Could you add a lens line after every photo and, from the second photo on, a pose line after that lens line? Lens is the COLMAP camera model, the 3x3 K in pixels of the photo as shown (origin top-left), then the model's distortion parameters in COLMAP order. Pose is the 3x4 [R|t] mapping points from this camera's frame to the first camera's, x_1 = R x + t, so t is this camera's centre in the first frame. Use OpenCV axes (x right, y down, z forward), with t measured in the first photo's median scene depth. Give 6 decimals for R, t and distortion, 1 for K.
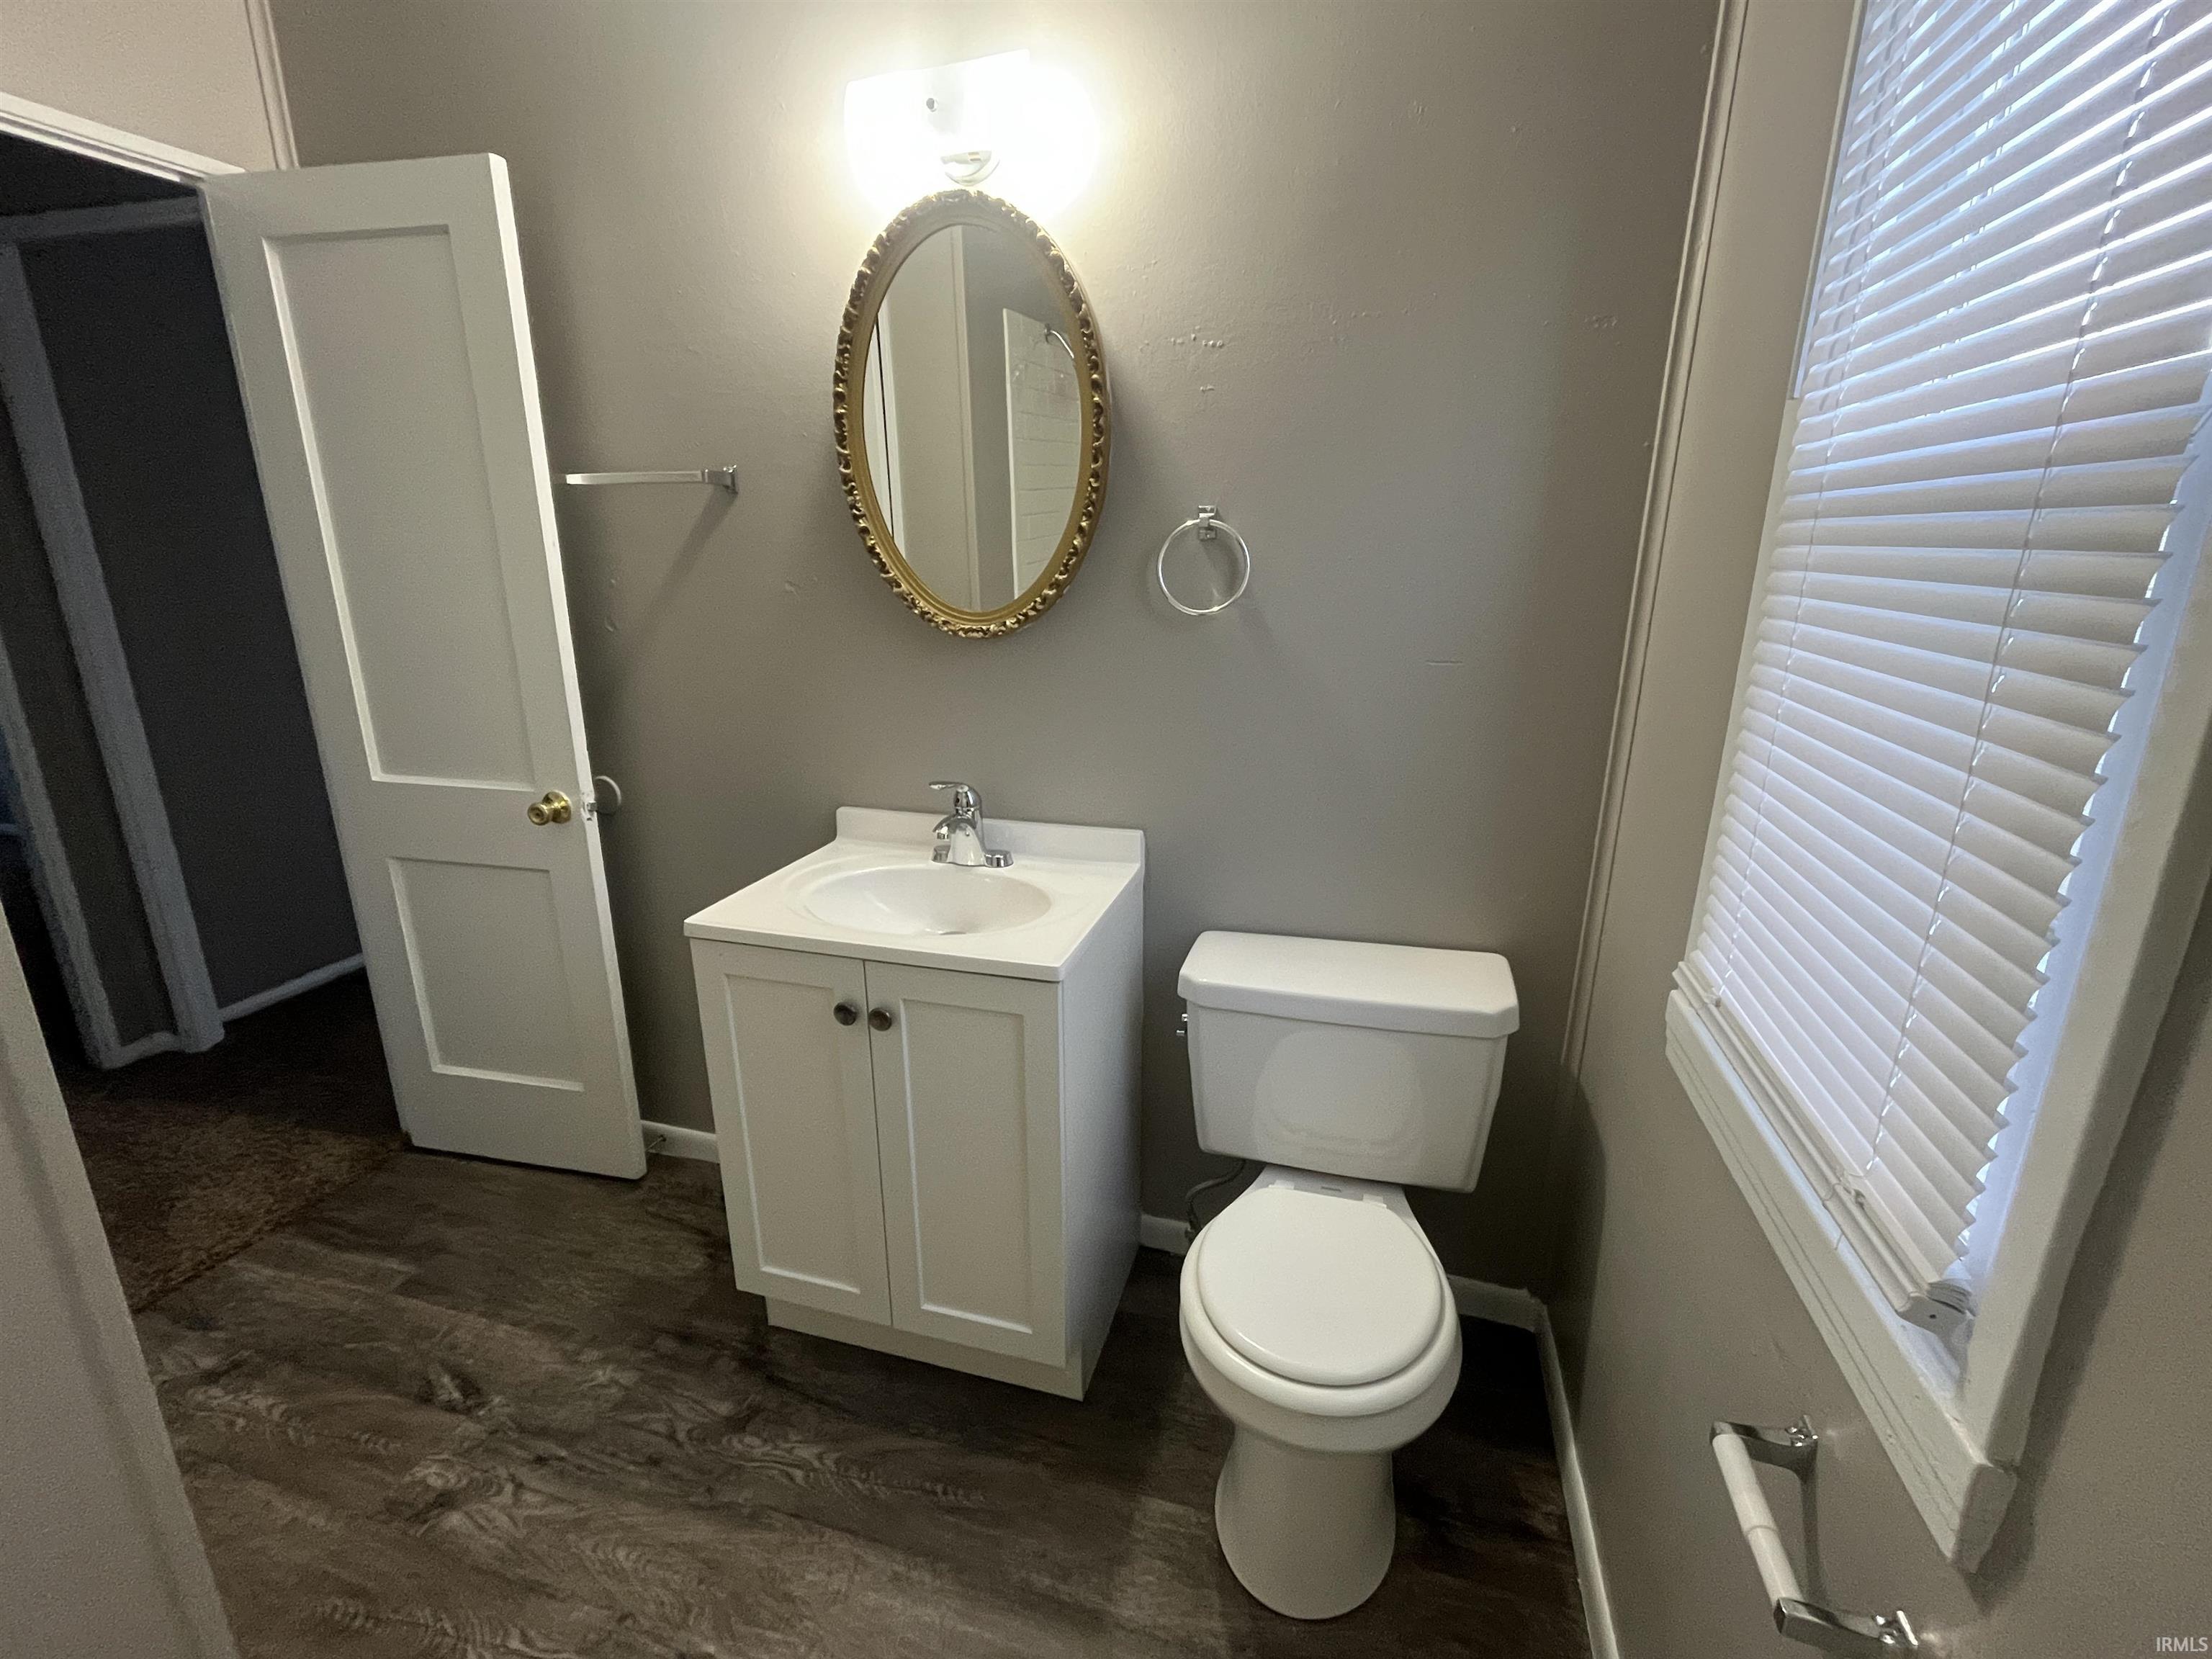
lens RADIAL K [[972.6, 0, 1116.4], [0, 972.6, 820.3], [0, 0, 1]] dist [0.002974, 0.000390]
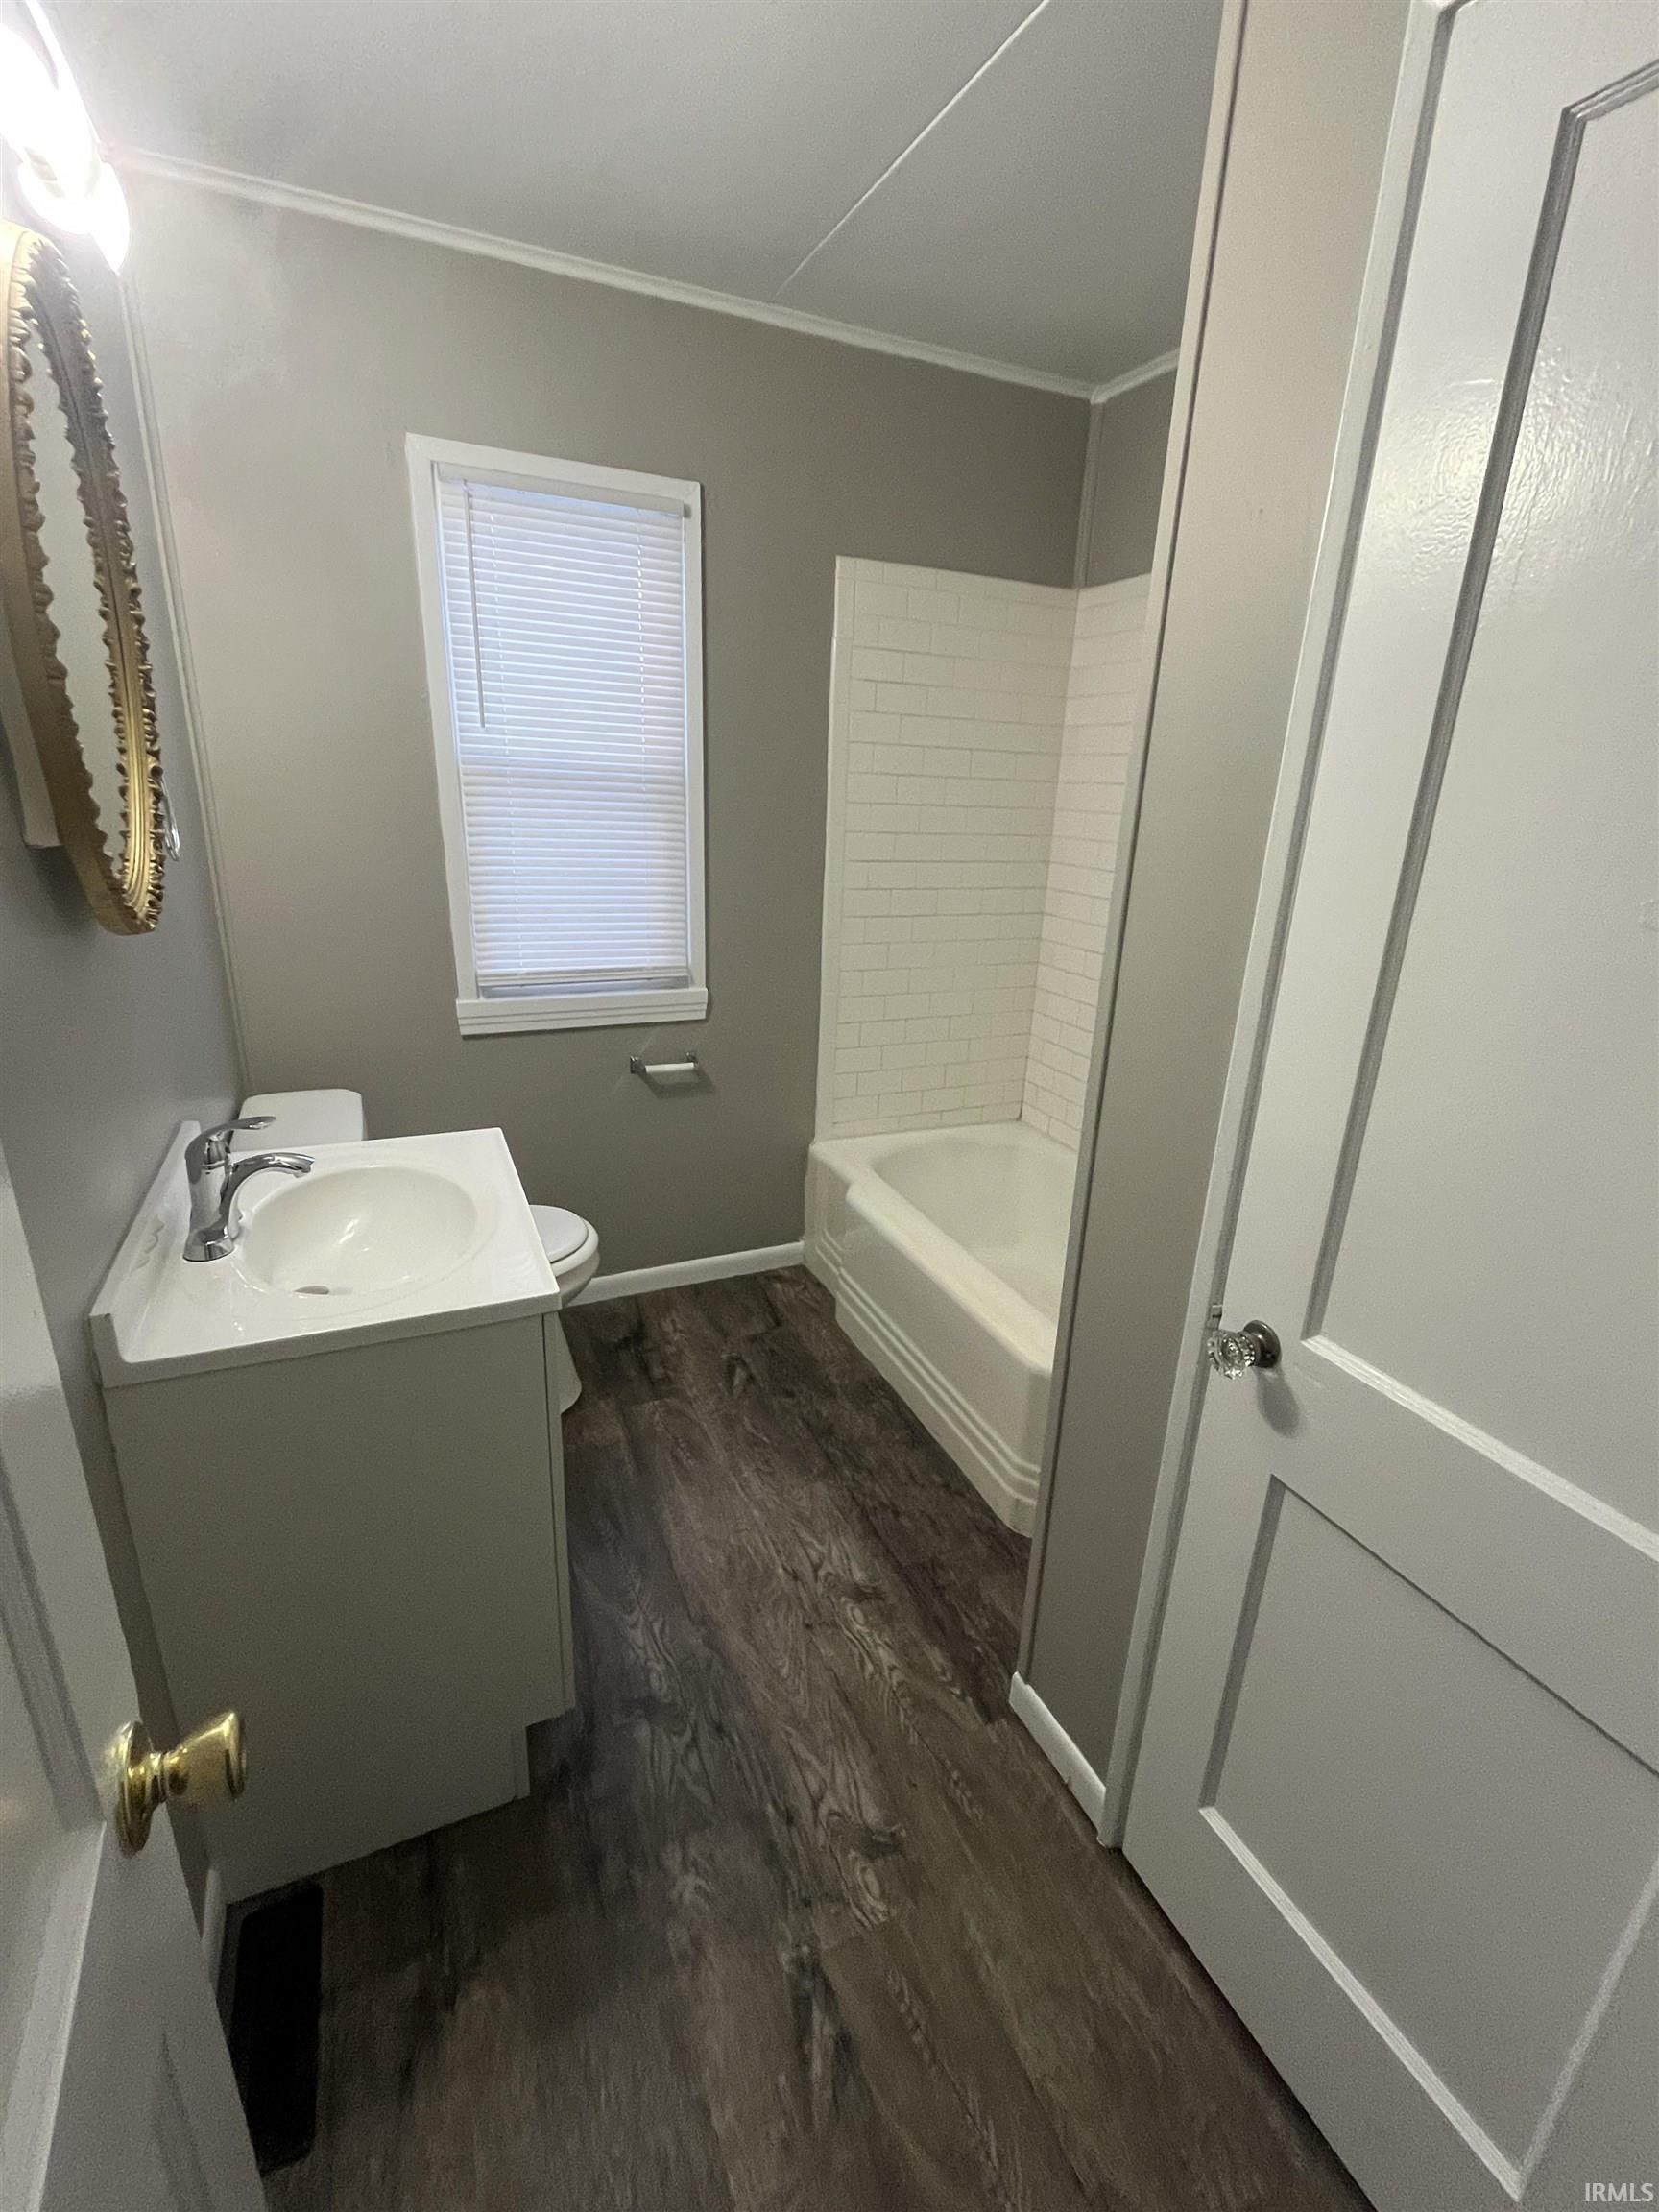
lens RADIAL K [[972.6, 0, 835.0], [0, 972.6, 1129.3], [0, 0, 1]] dist [0.002974, 0.000390]
pose [[-0.648131, -0.280674, 0.707918, -1.078132], [0.161863, 0.857587, 0.488207, -0.341642], [-0.744128, 0.431007, -0.510398, 1.146451]]
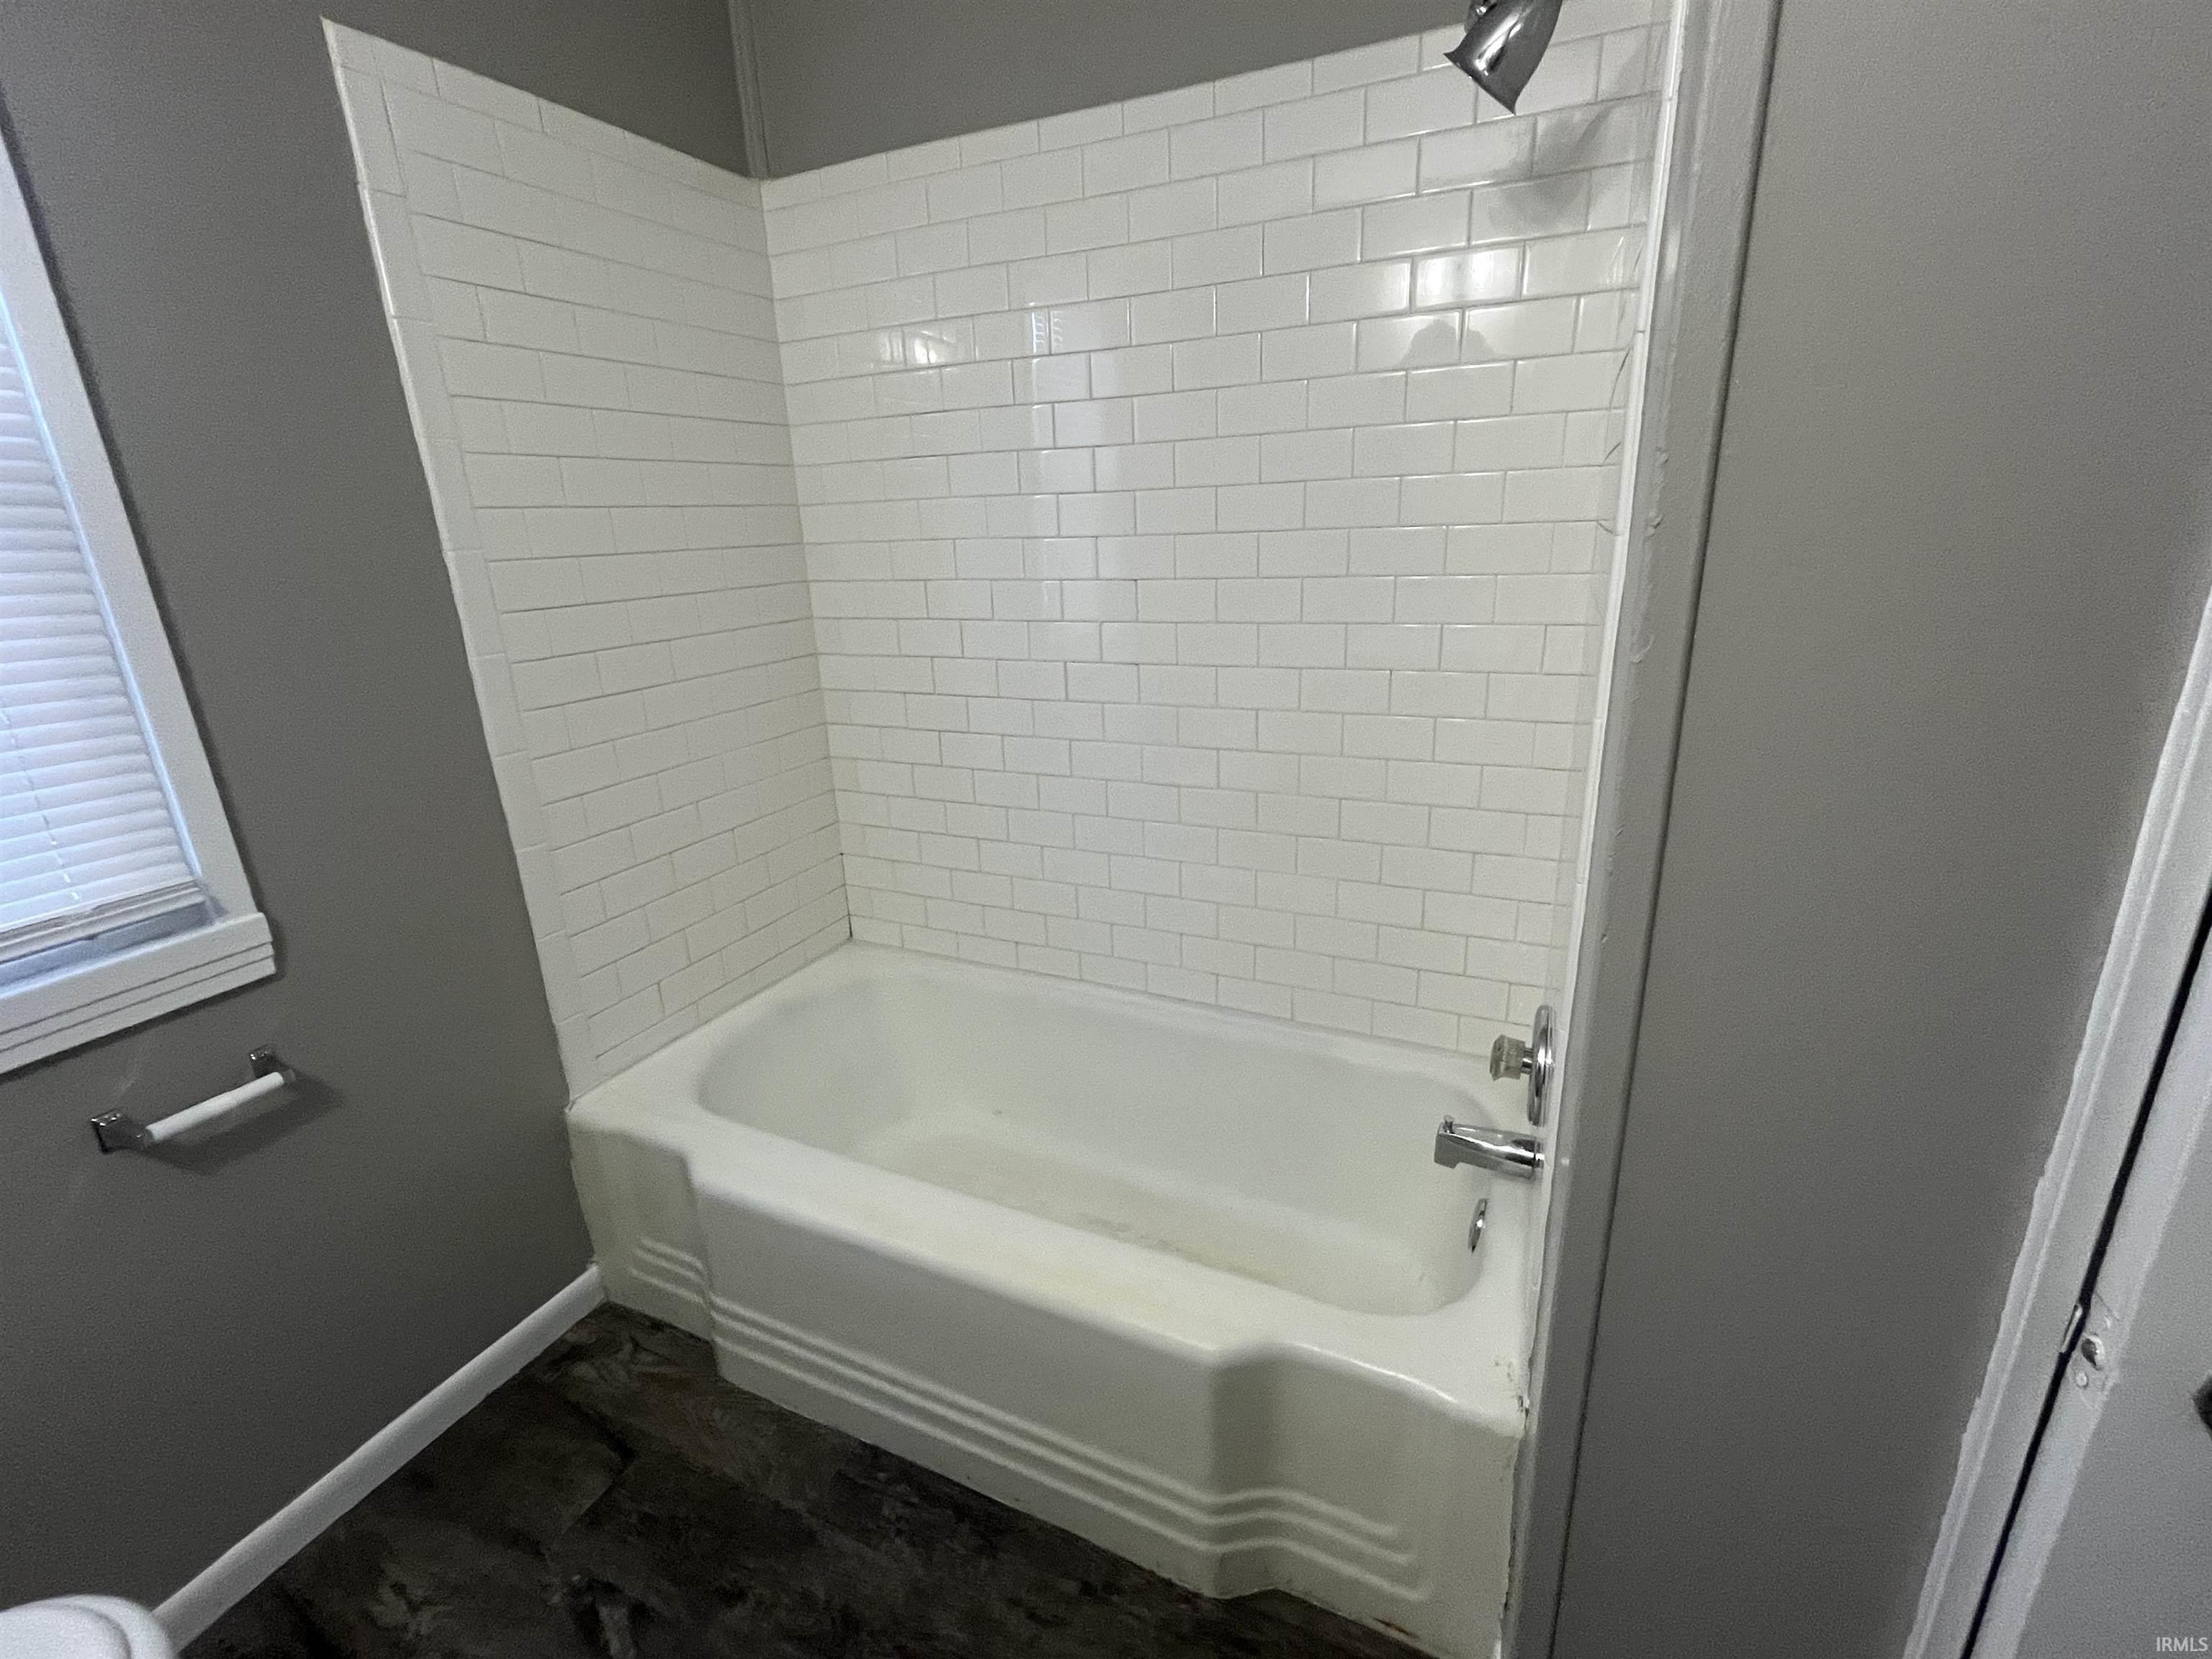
lens RADIAL K [[972.6, 0, 1101.3], [0, 972.6, 832.8], [0, 0, 1]] dist [0.002974, 0.000390]
pose [[-0.987097, -0.016300, 0.159292, -0.484912], [0.074015, 0.835706, 0.544167, -0.204027], [-0.141991, 0.548936, -0.823716, 0.874574]]
